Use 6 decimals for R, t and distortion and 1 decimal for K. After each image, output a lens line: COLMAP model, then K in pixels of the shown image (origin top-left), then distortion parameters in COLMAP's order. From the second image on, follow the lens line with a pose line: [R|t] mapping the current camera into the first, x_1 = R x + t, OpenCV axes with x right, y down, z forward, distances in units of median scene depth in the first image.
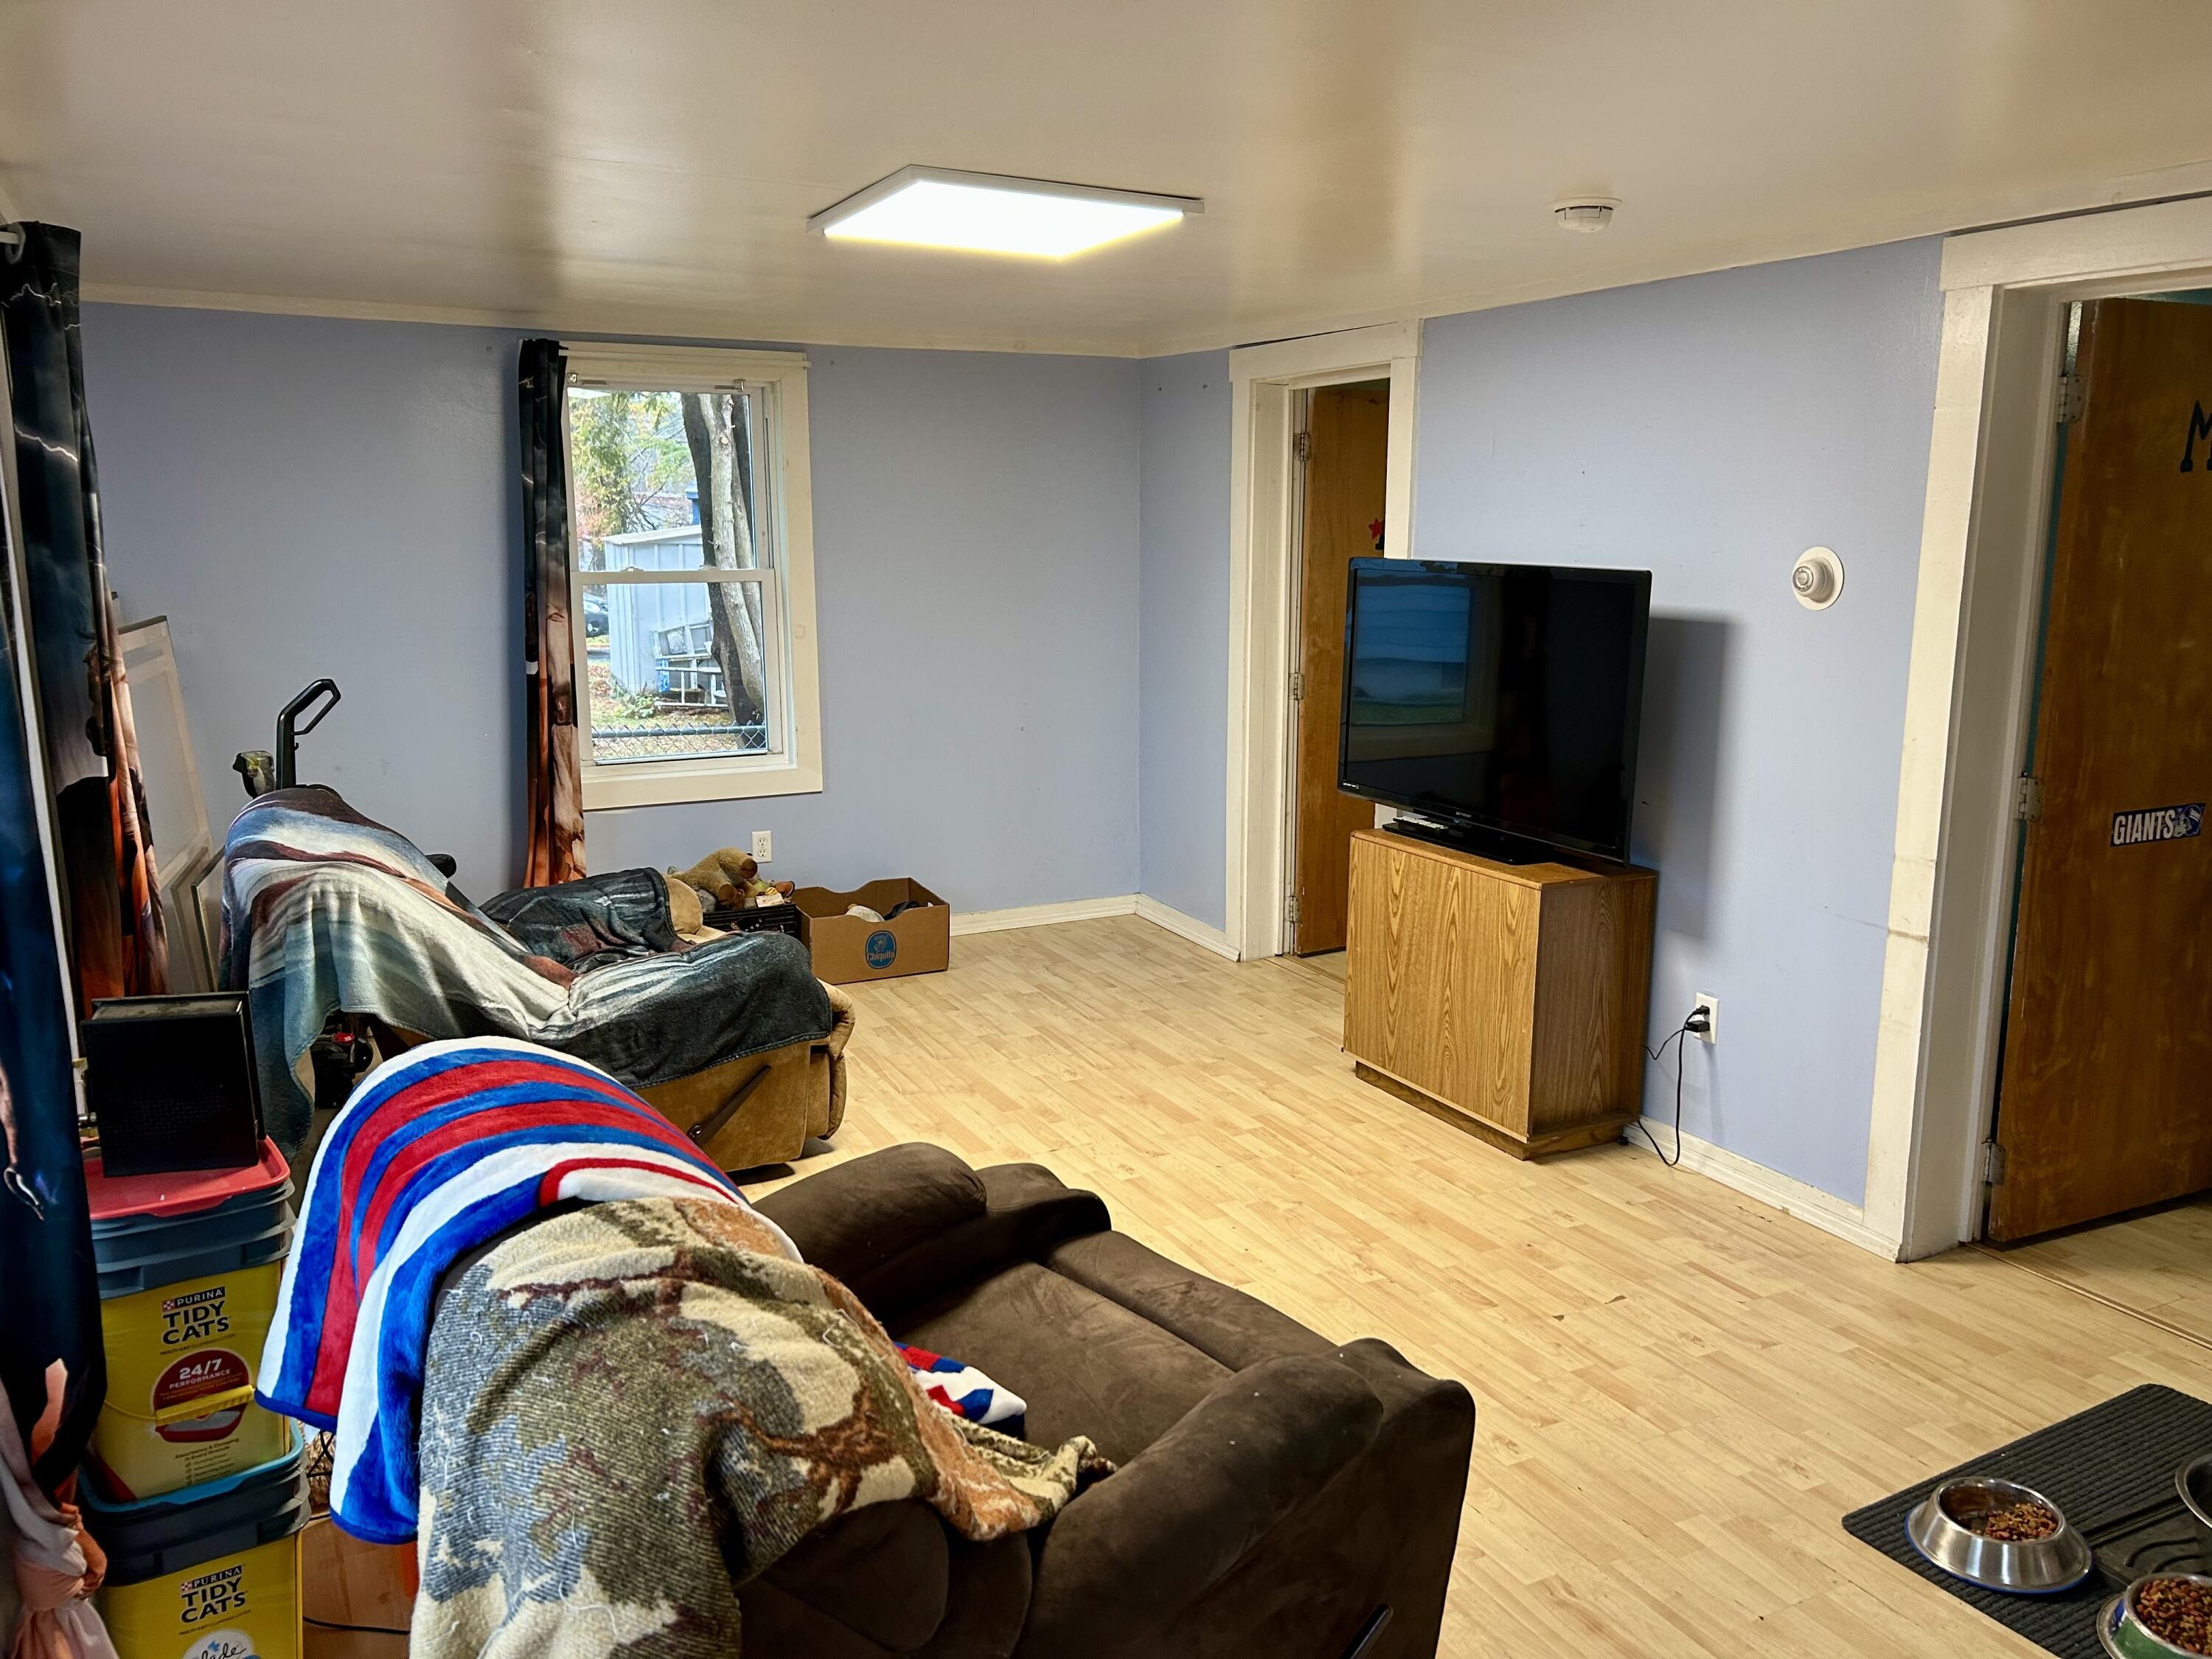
lens RADIAL K [[1633.4, 0, 1106.0], [0, 1633.4, 829.5], [0, 0, 1]] dist [0.004304, 0.001146]
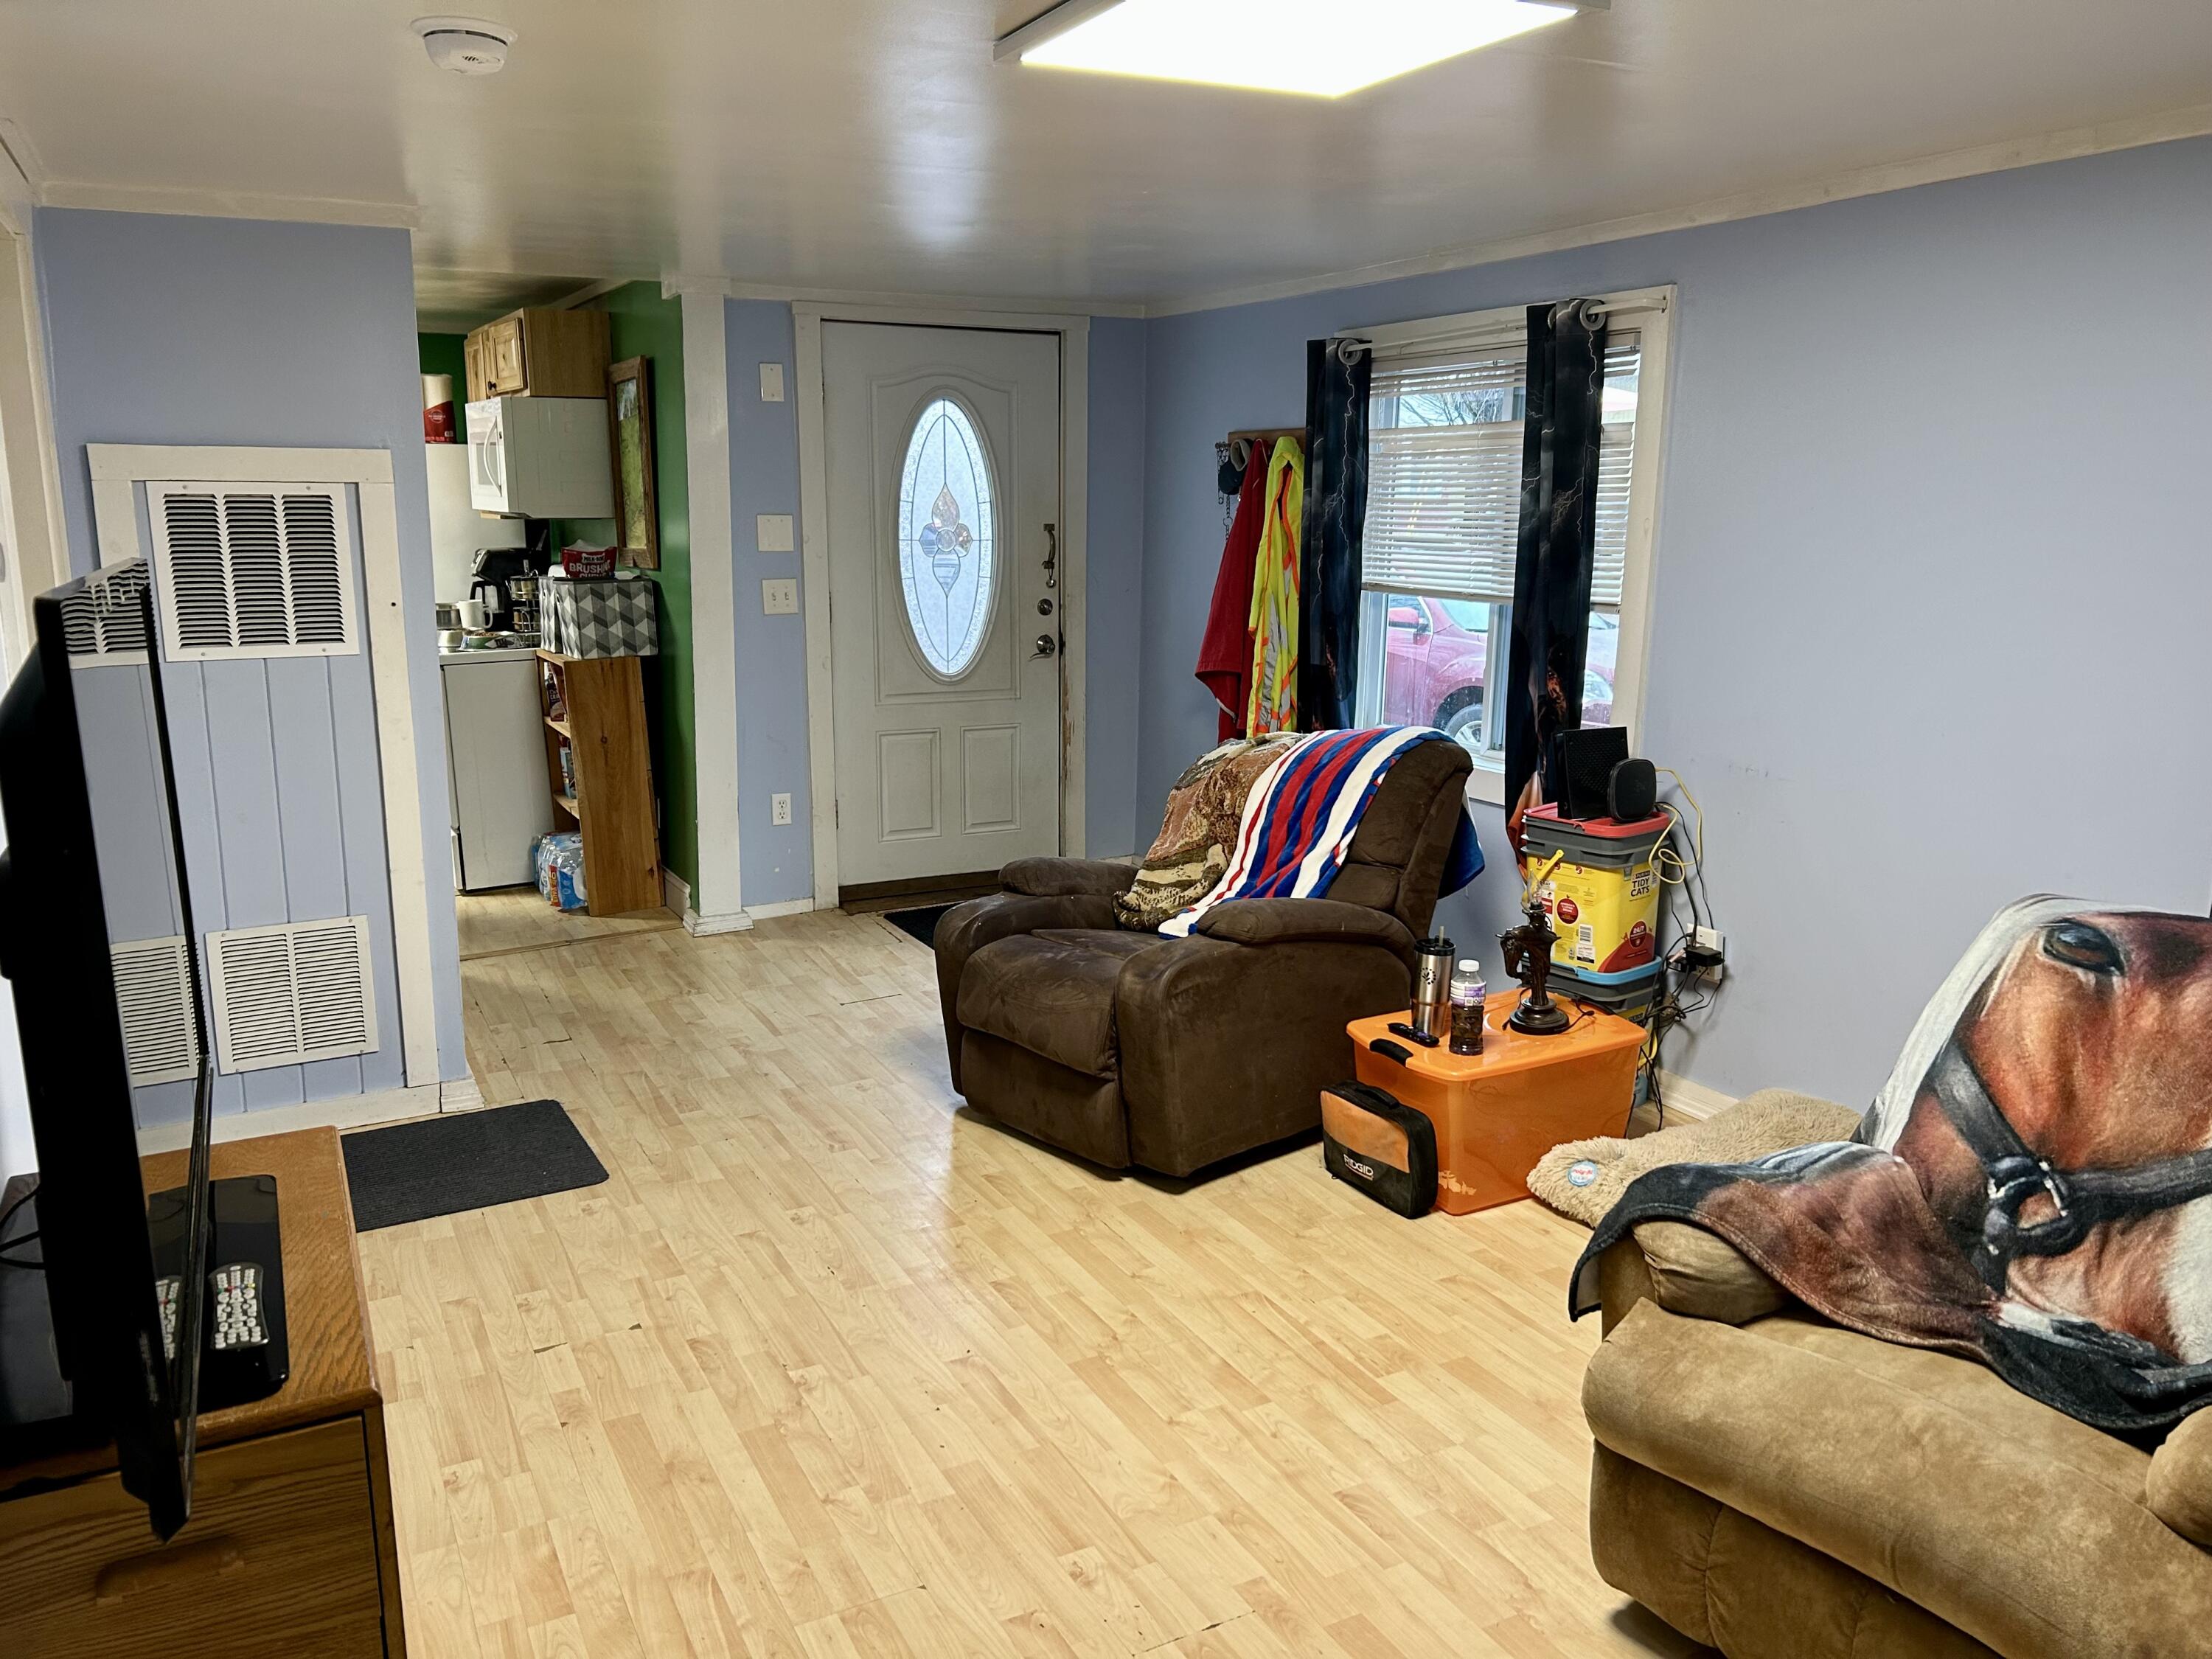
lens RADIAL K [[1668.1, 0, 1106.0], [0, 1668.1, 829.5], [0, 0, 1]] dist [0.007775, 0.003977]
pose [[-0.999992, 0.001828, 0.003657, 0.001632], [0.003043, 0.930173, 0.367110, -0.288489], [-0.002730, 0.367118, -0.930170, 1.602786]]
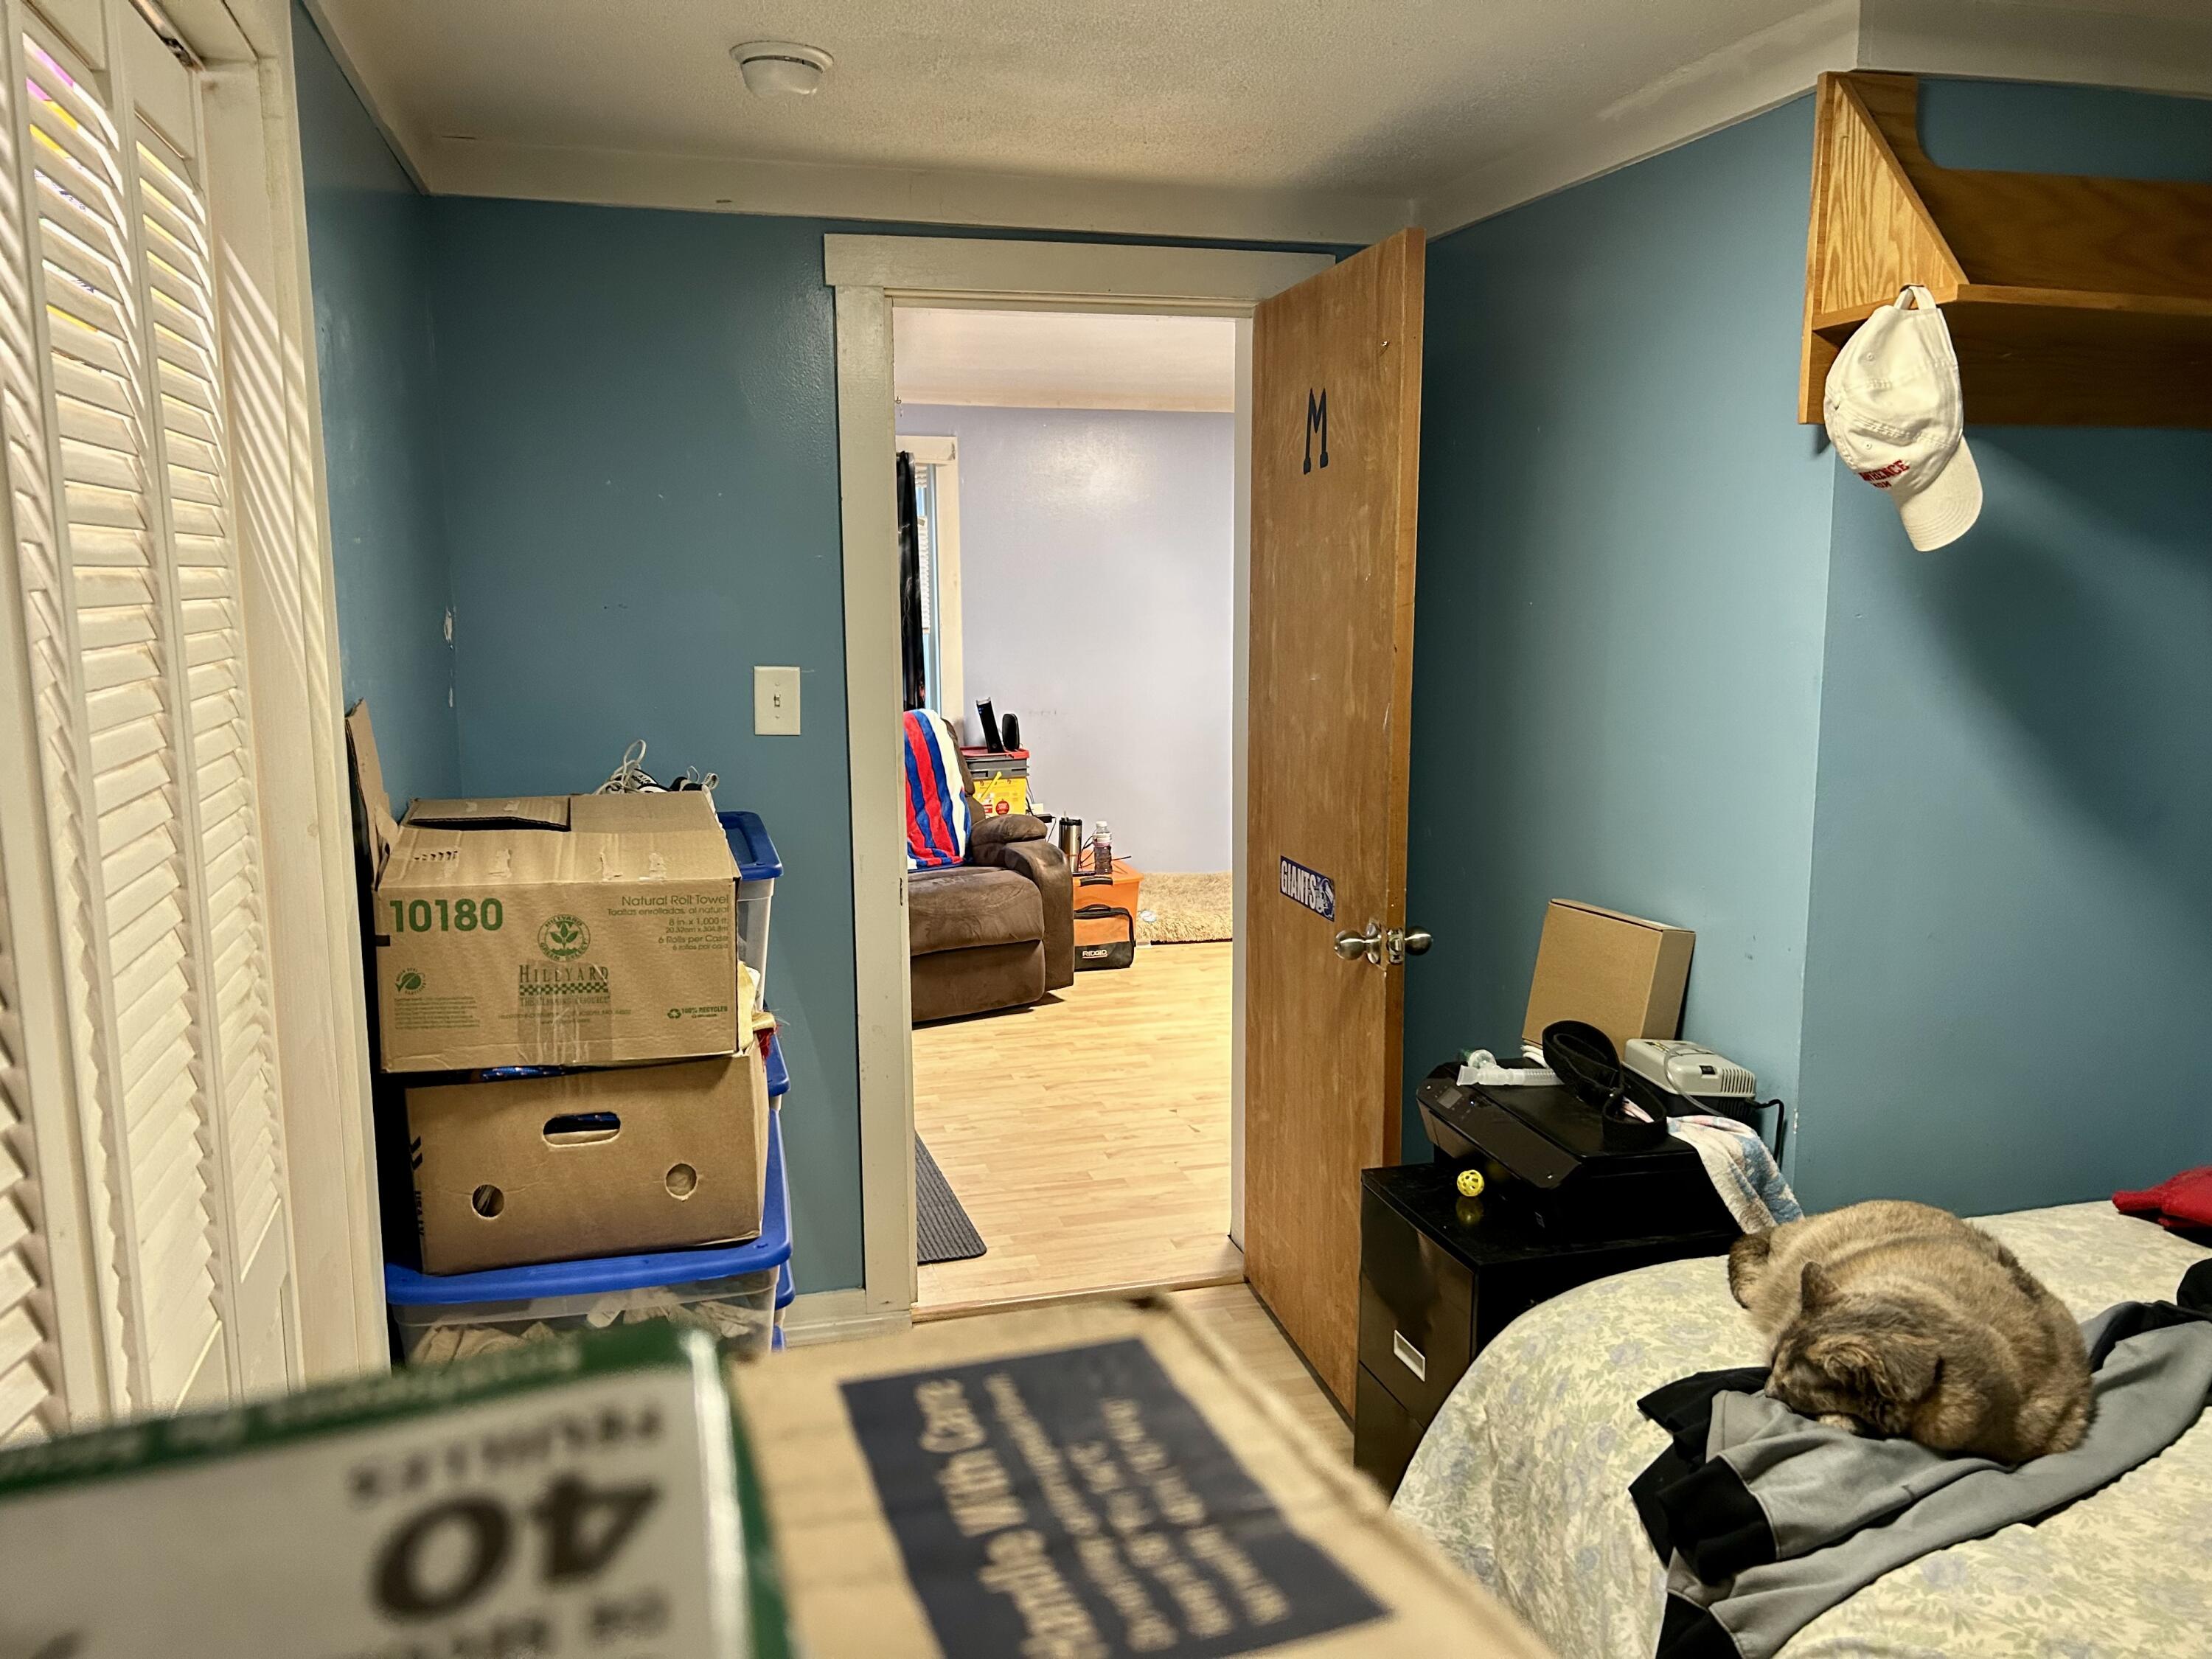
lens RADIAL K [[1668.1, 0, 1106.0], [0, 1668.1, 829.5], [0, 0, 1]] dist [0.007775, 0.003977]
pose [[-0.204374, 0.154297, -0.966656, 1.462066], [-0.165291, 0.967880, 0.189438, -0.175085], [0.964837, 0.198496, -0.172306, 1.021778]]
